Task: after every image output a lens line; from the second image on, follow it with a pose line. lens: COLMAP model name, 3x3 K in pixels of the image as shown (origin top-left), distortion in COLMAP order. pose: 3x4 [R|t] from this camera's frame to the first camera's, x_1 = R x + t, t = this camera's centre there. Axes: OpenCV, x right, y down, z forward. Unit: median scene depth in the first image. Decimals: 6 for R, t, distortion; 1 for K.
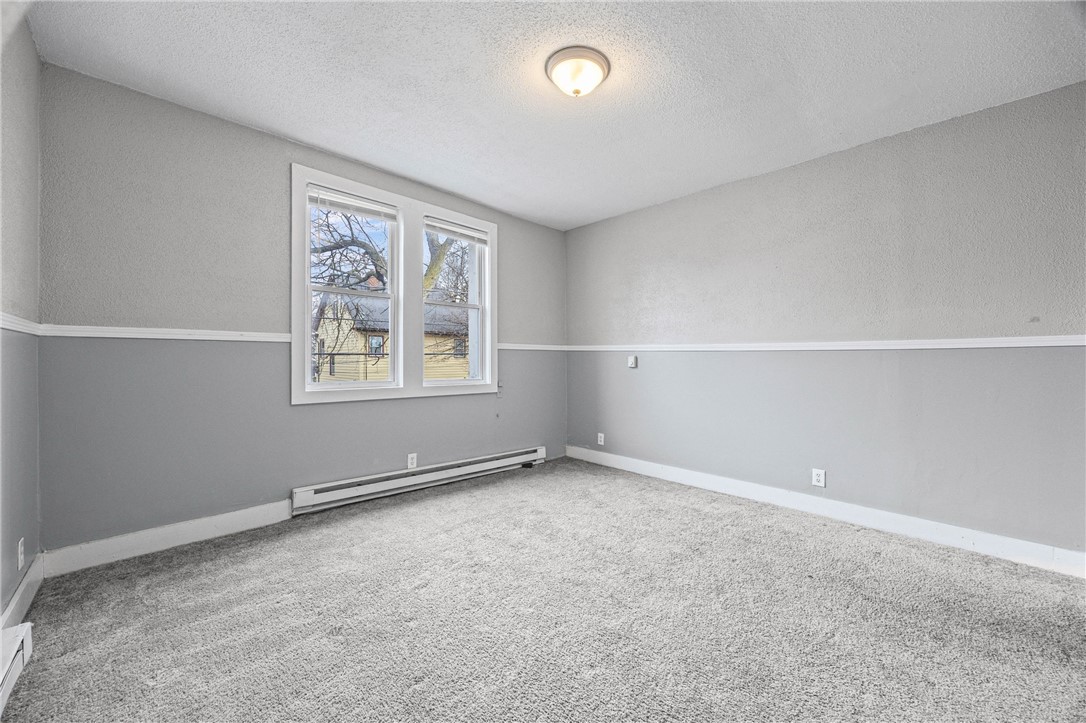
lens RADIAL K [[423.8, 0, 543.2], [0, 423.8, 362.3], [0, 0, 1]] dist [-0.004036, 0.000038]
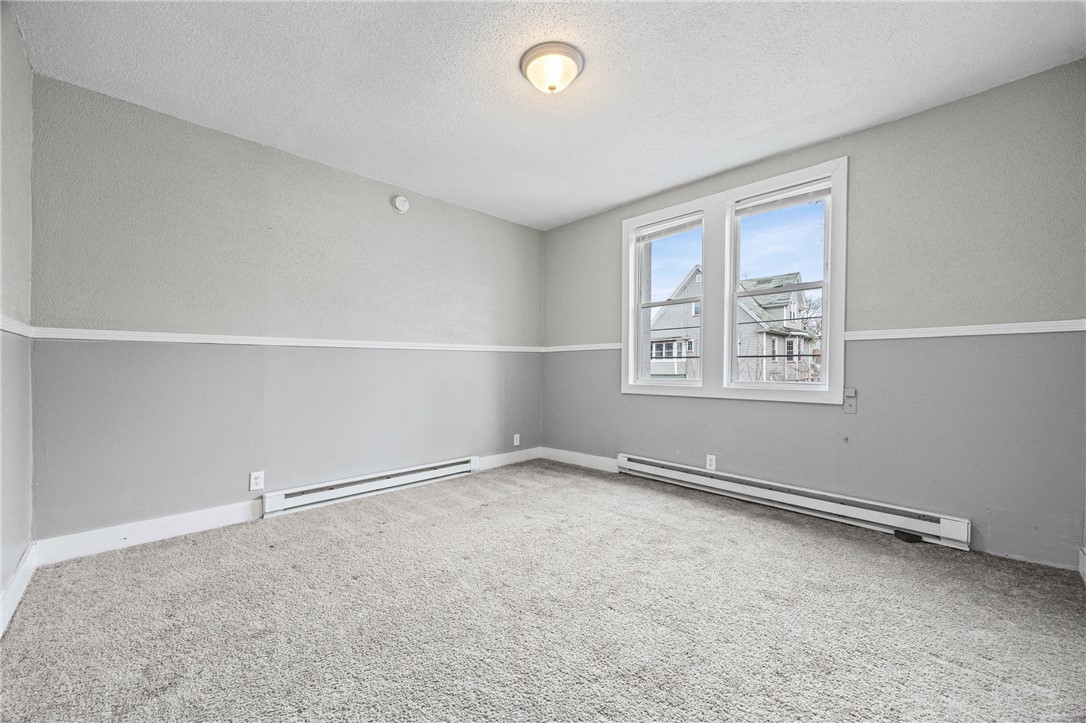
lens RADIAL K [[423.8, 0, 536.7], [0, 423.8, 363.3], [0, 0, 1]] dist [-0.004036, 0.000038]
pose [[-0.019966, -0.003925, -0.999793, 0.818480], [0.008536, 0.999955, -0.004096, 0.004109], [0.999764, -0.008616, -0.019931, 0.741651]]
